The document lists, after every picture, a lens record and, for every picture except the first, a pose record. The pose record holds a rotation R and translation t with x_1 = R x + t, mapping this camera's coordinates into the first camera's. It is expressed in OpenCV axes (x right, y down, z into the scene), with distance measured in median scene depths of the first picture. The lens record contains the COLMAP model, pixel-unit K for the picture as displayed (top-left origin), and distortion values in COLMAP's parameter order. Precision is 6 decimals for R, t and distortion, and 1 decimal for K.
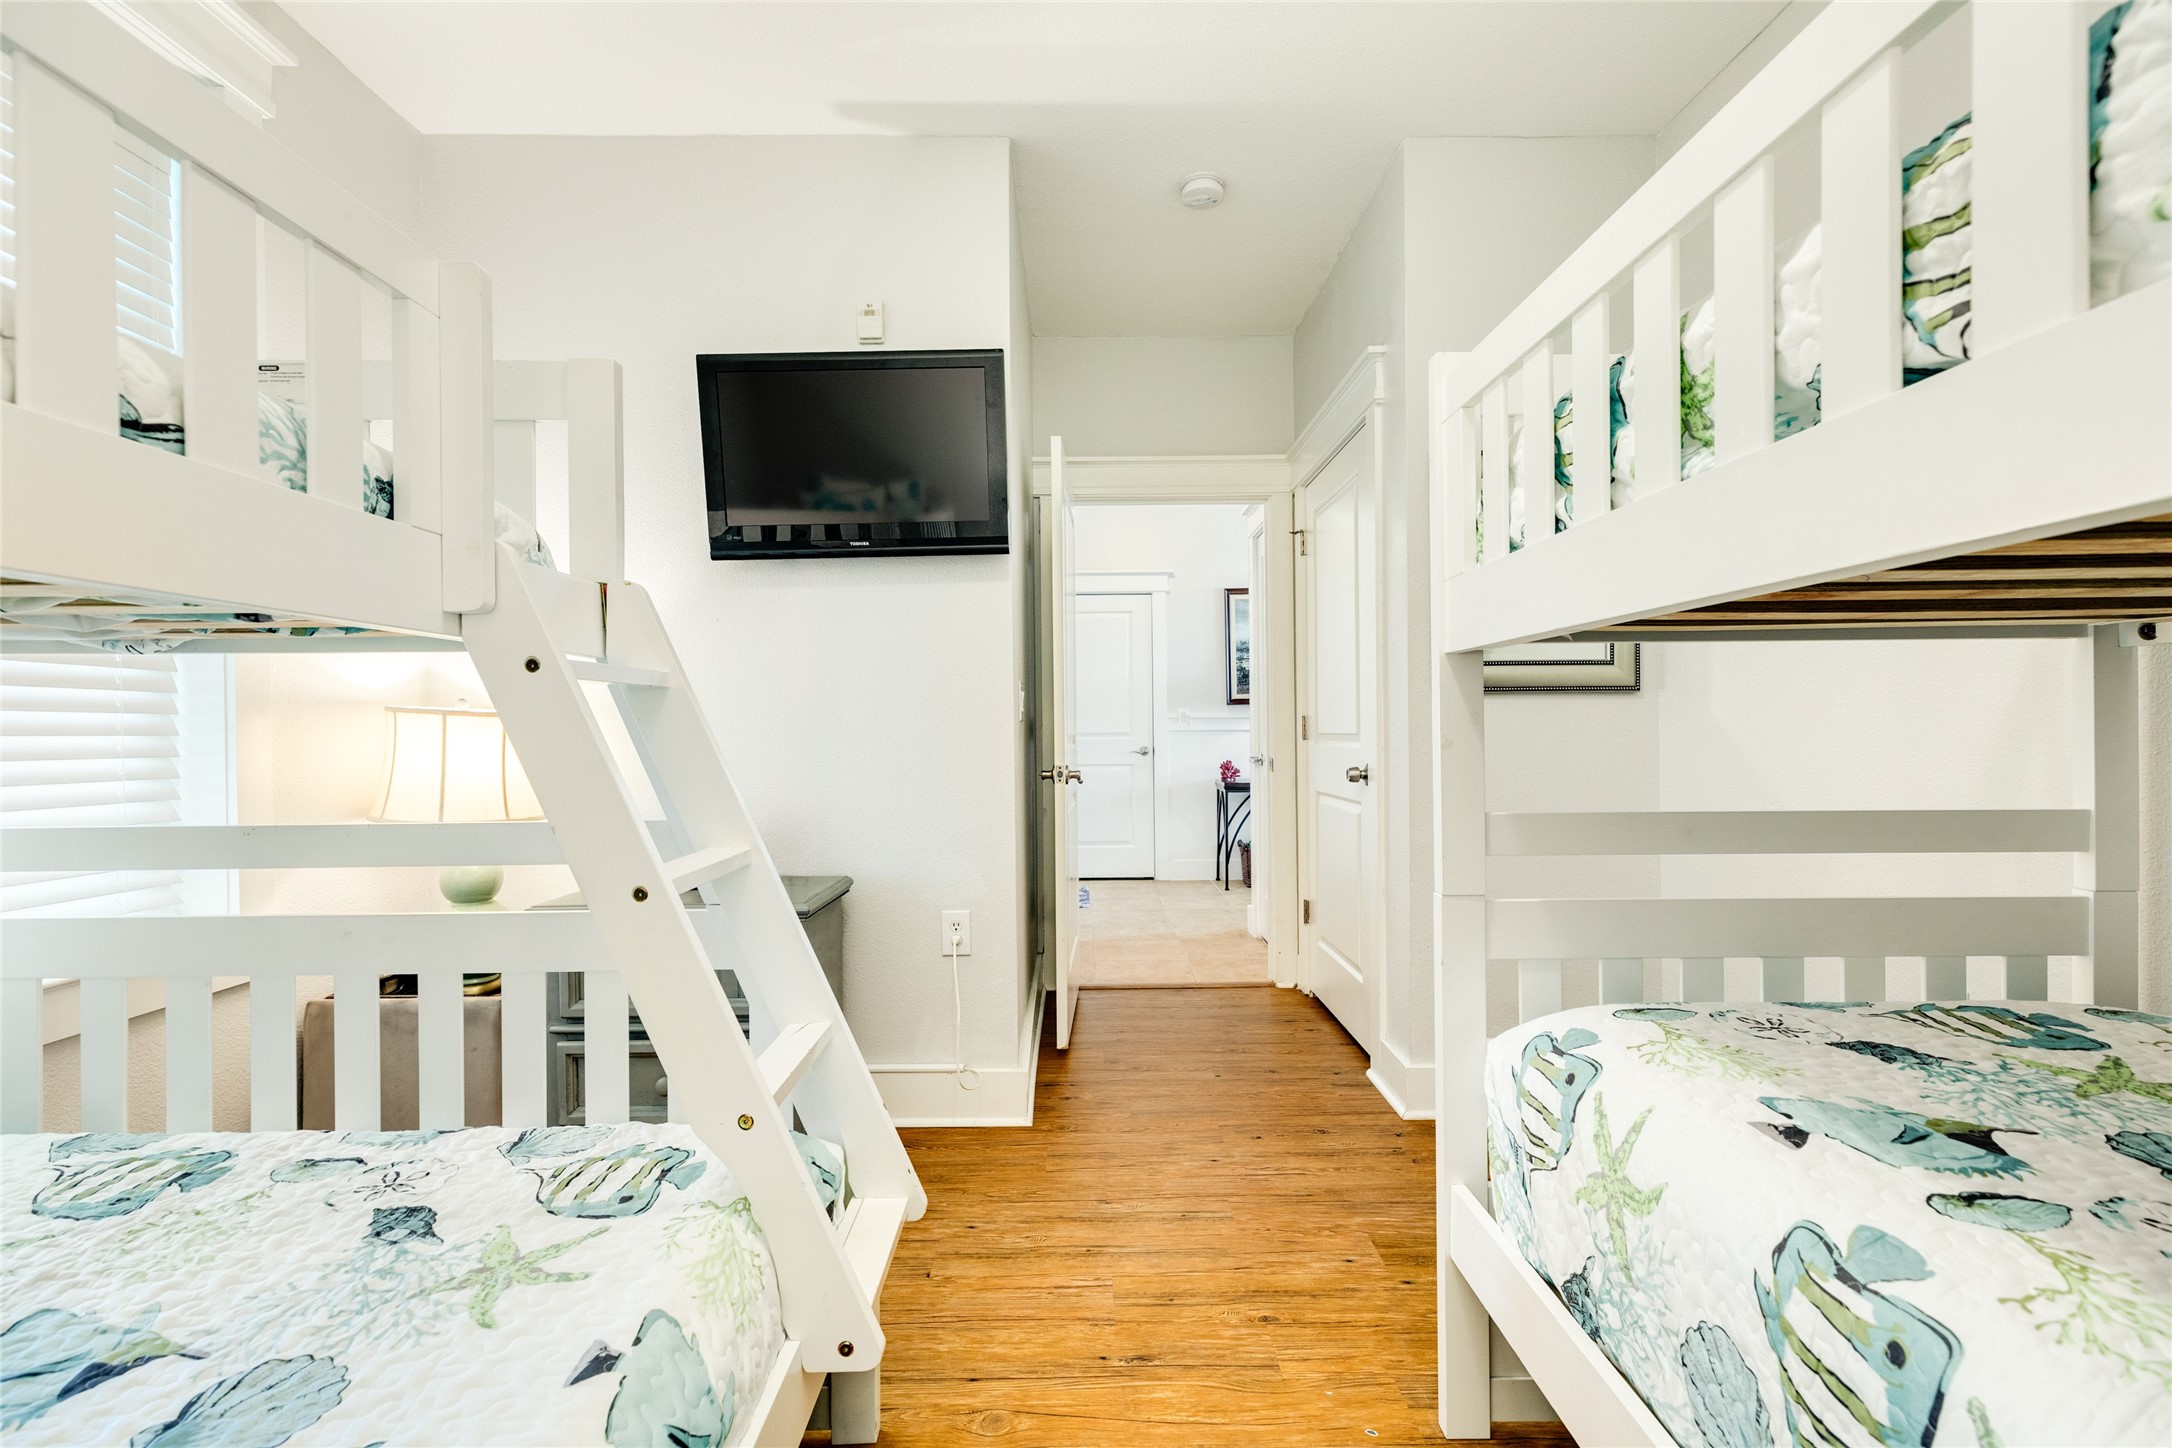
lens RADIAL K [[966.6, 0, 1086.5], [0, 966.6, 727.9], [0, 0, 1]] dist [0.004884, 0.000080]
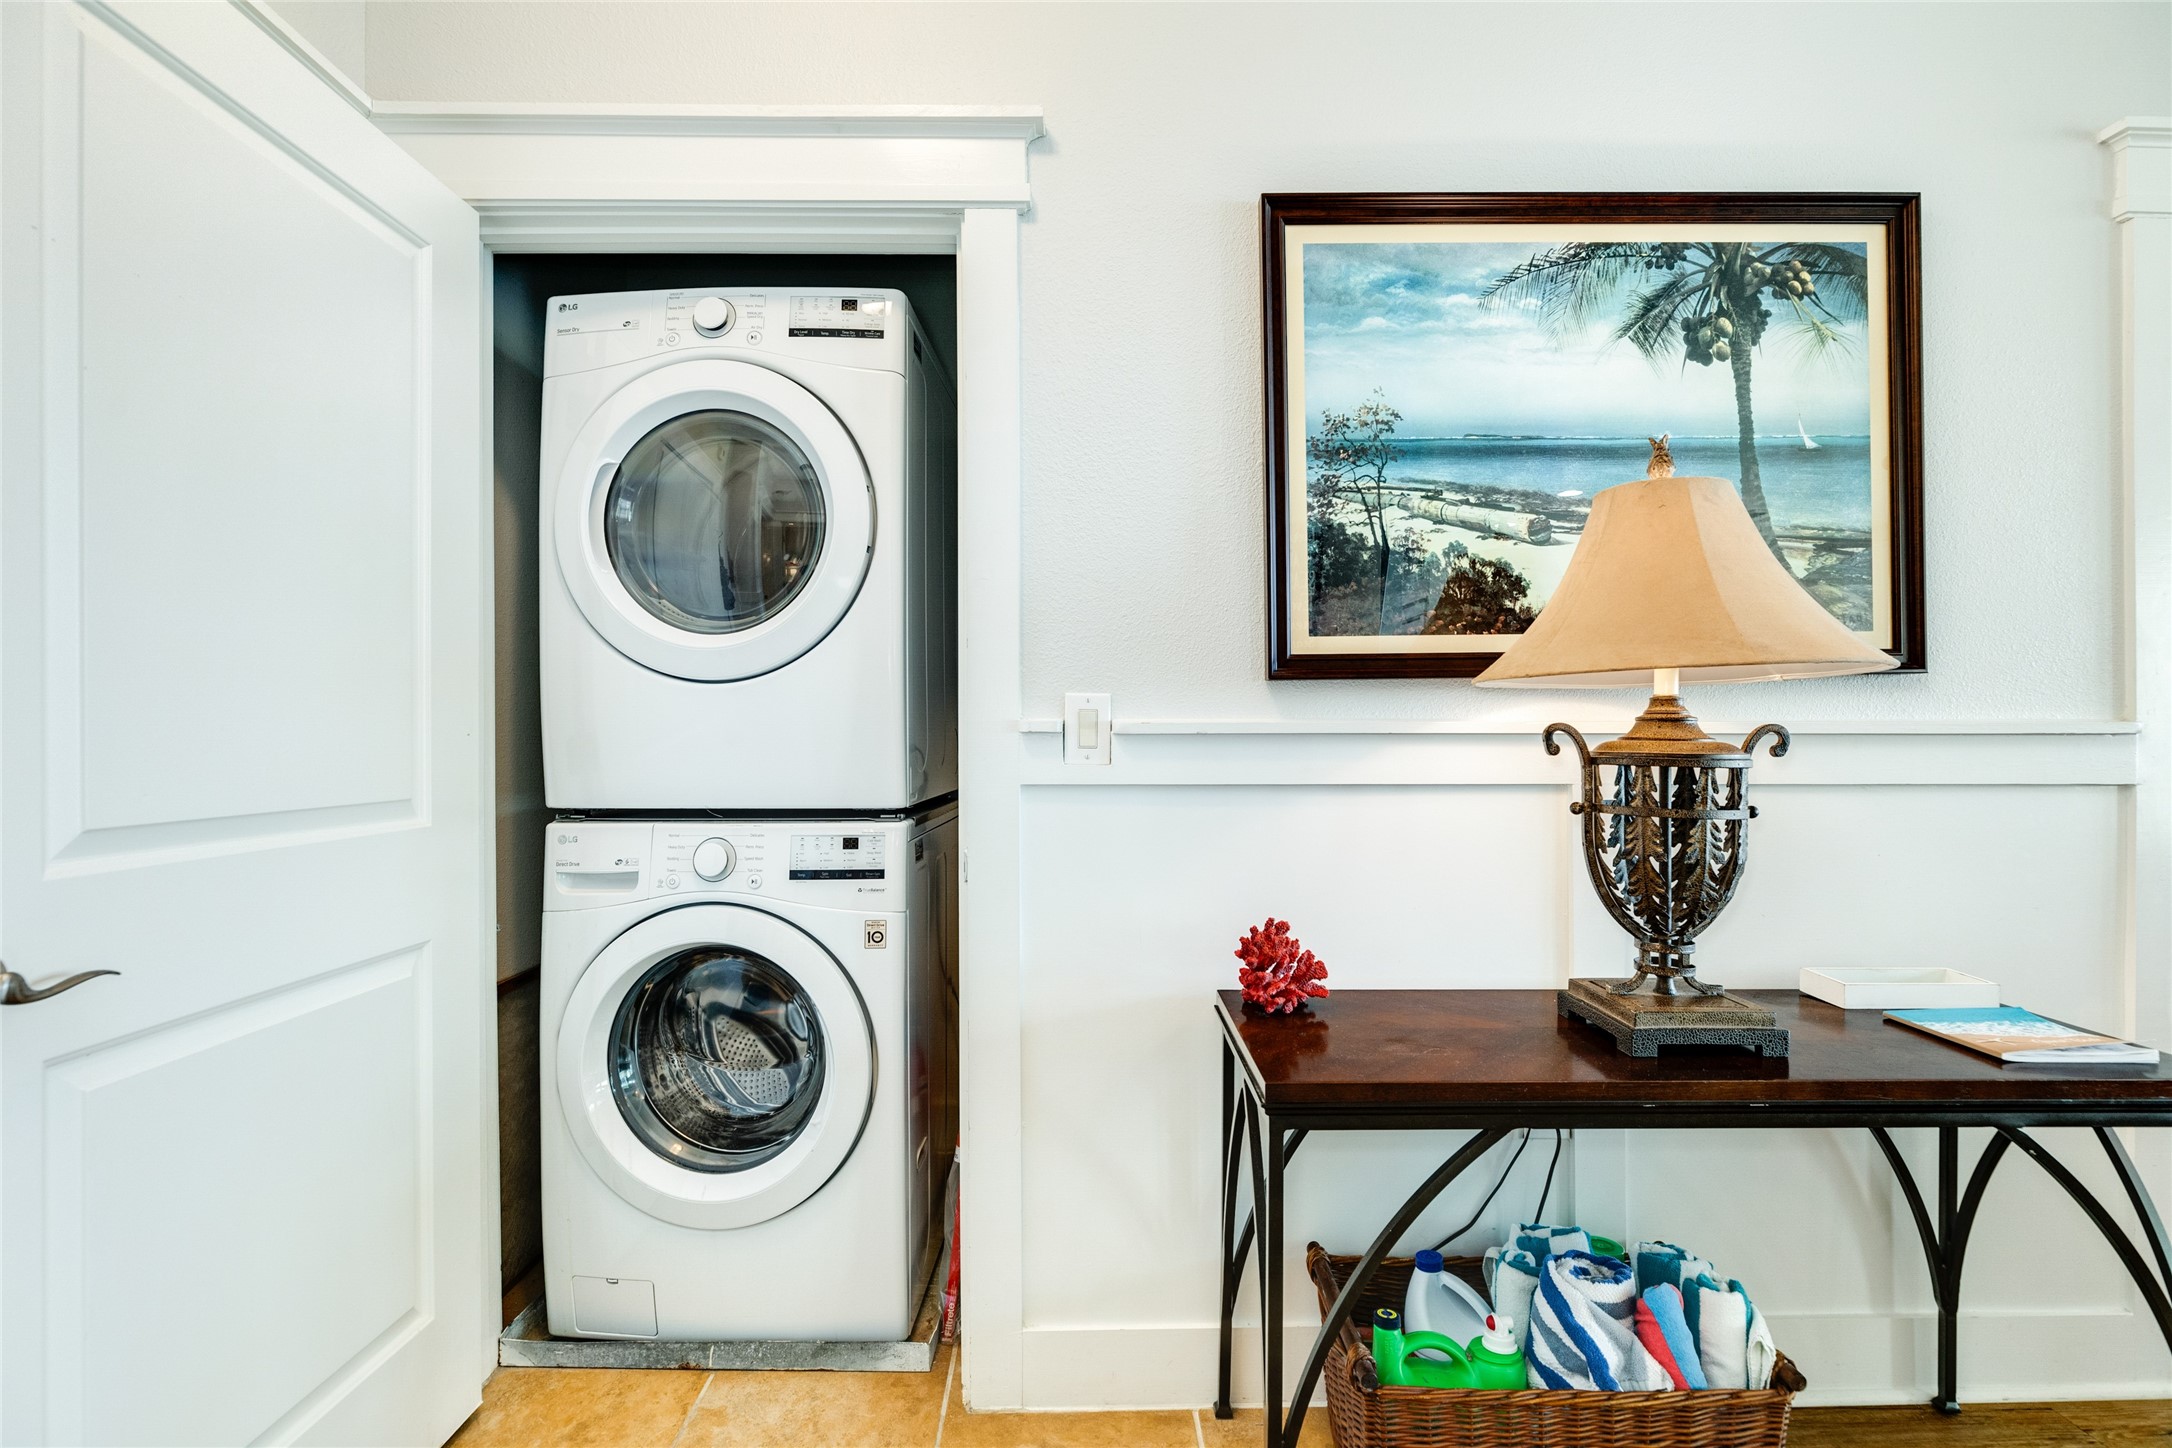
lens RADIAL K [[966.6, 0, 1086.5], [0, 966.6, 727.9], [0, 0, 1]] dist [0.004884, 0.000080]
pose [[0.999987, 0.005084, 0.000890, 0.099778], [-0.005077, 0.999956, -0.007913, -0.009722], [-0.000930, 0.007908, 0.999968, 0.759105]]
